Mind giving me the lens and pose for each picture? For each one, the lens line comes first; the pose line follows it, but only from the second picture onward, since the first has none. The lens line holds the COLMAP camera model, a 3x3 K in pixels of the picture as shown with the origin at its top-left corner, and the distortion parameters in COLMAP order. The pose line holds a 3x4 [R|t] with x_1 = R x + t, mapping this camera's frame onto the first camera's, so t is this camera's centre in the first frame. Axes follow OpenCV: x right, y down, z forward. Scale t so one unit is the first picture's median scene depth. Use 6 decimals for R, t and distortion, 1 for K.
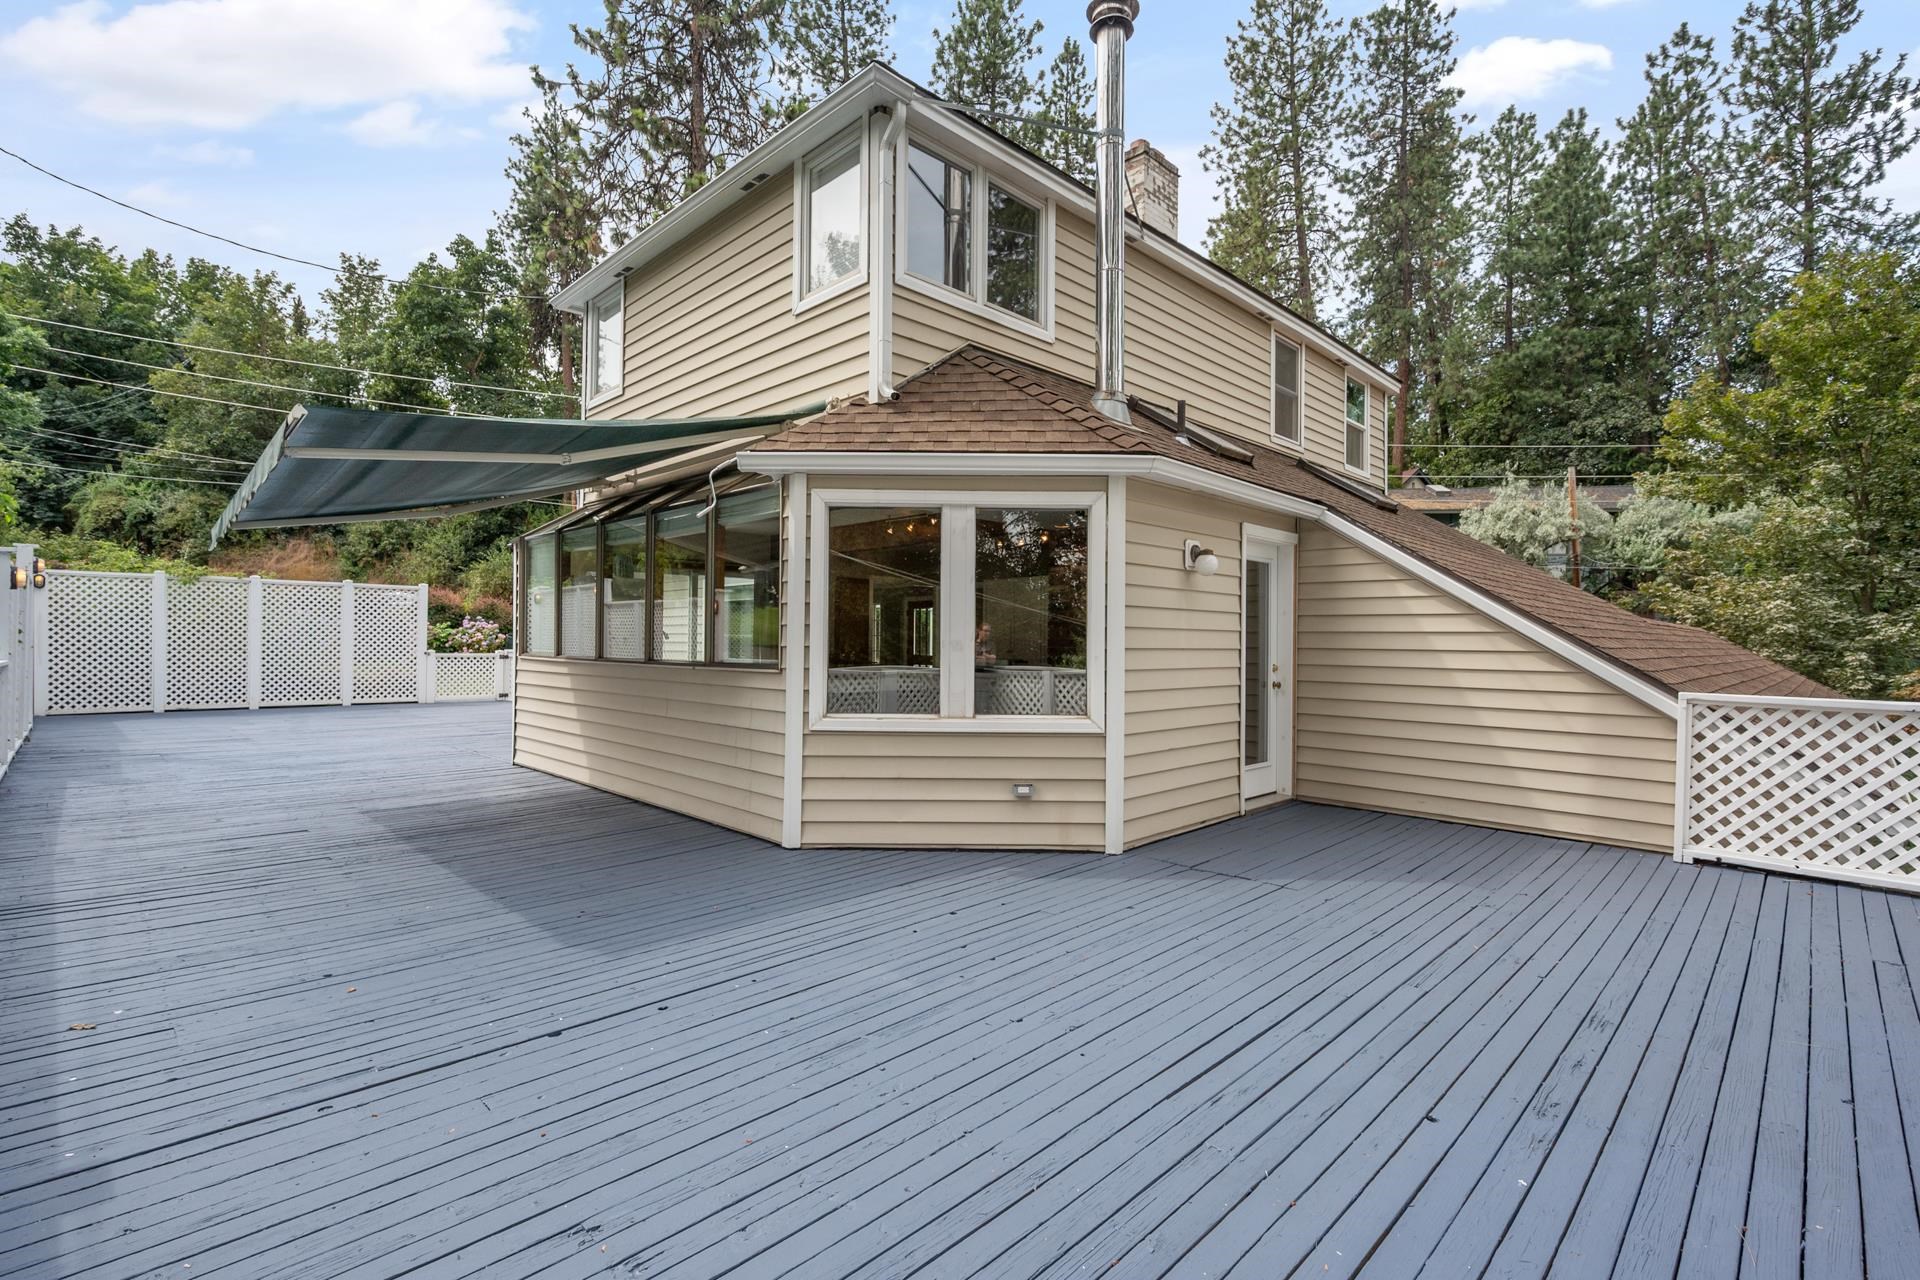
lens RADIAL K [[864.6, 0, 962.3], [0, 864.6, 641.8], [0, 0, 1]] dist [-0.000176, -0.000175]
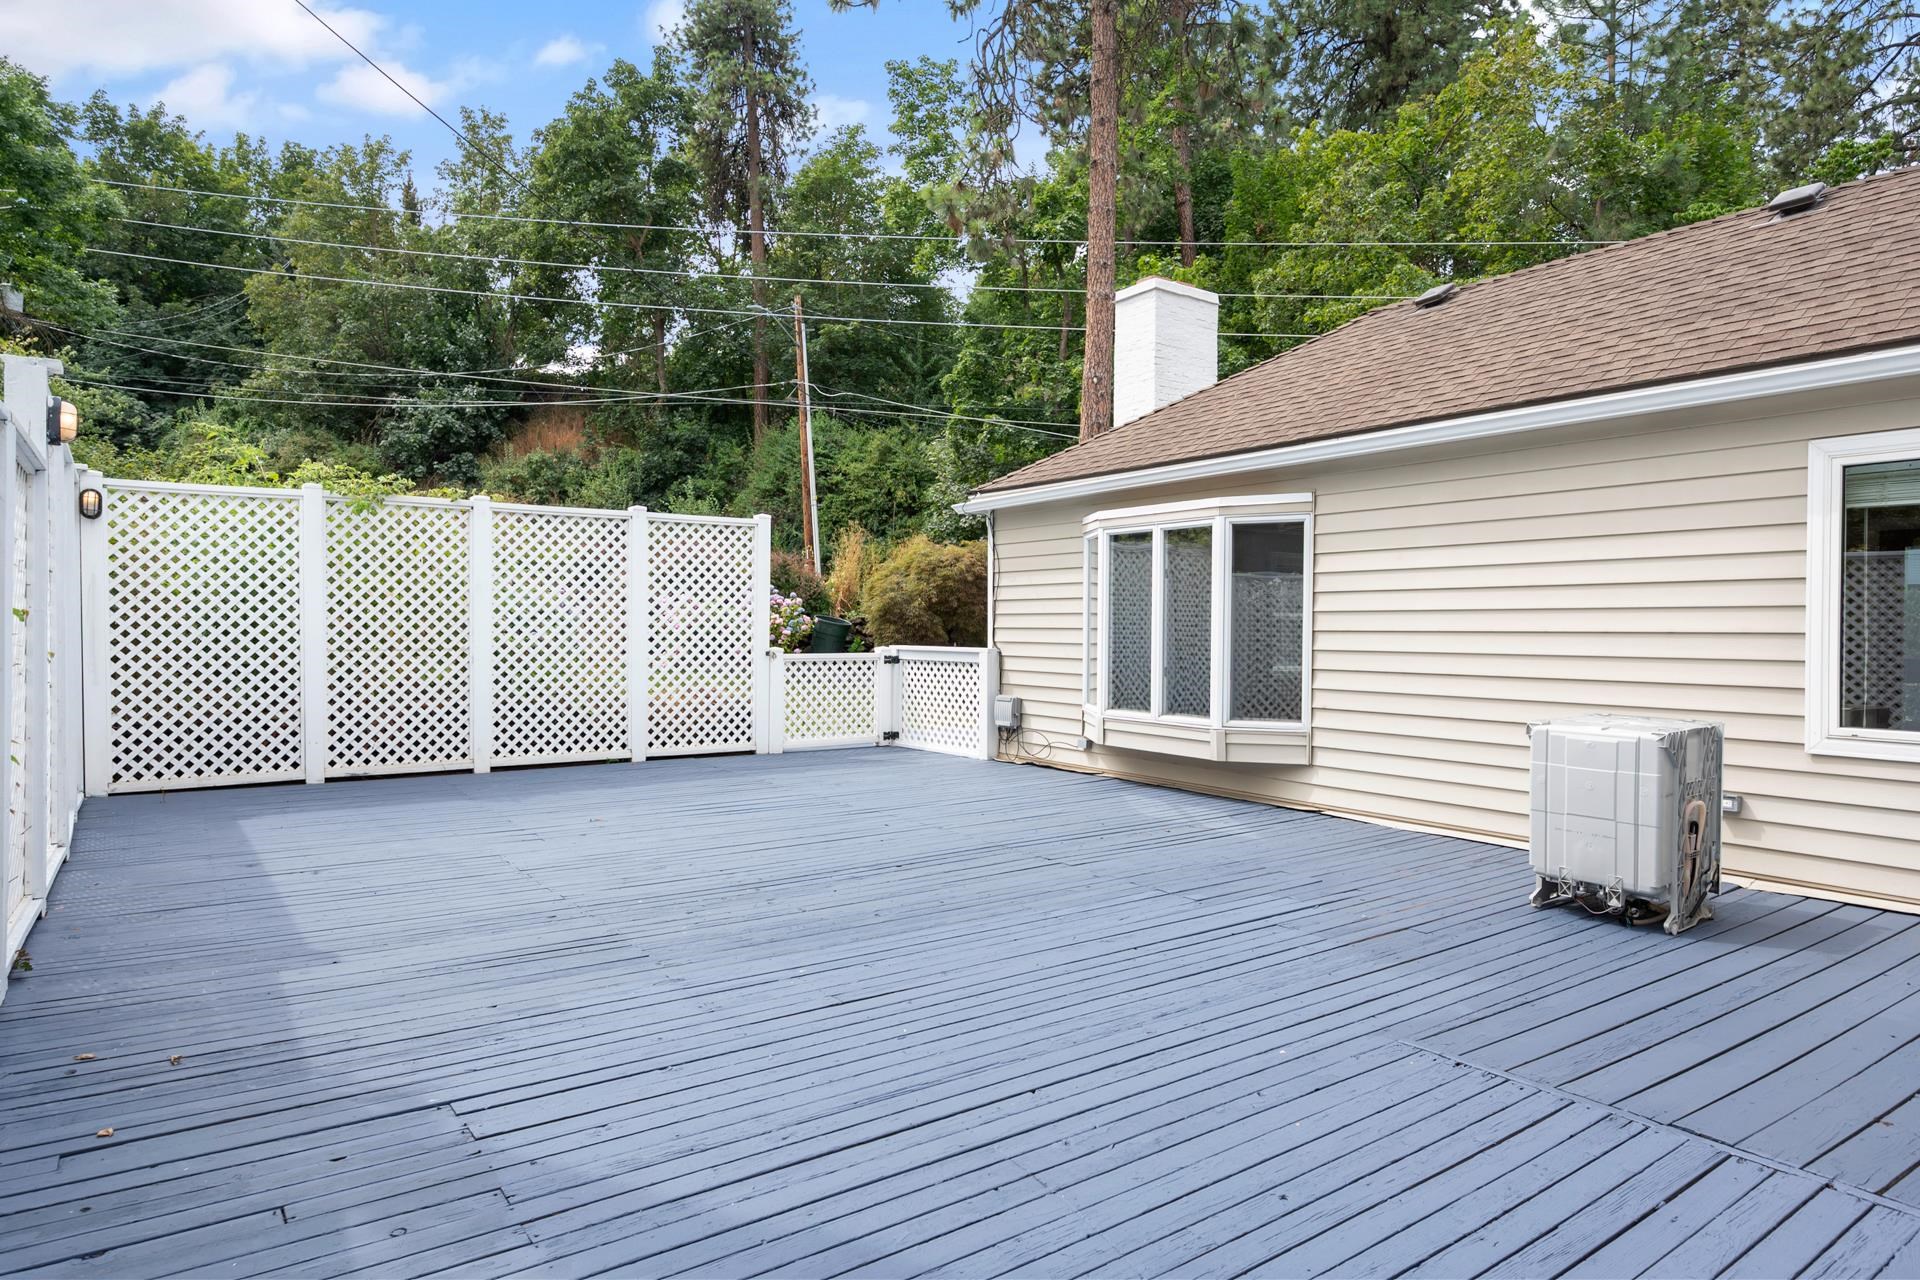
lens RADIAL K [[1103.5, 0, 958.8], [0, 1103.5, 639.2], [0, 0, 1]] dist [0.000285, 0.001557]
pose [[0.984463, -0.002094, -0.175582, -0.146972], [0.004519, 0.999900, 0.013411, -0.001161], [0.175536, -0.013996, 0.984374, 0.144395]]
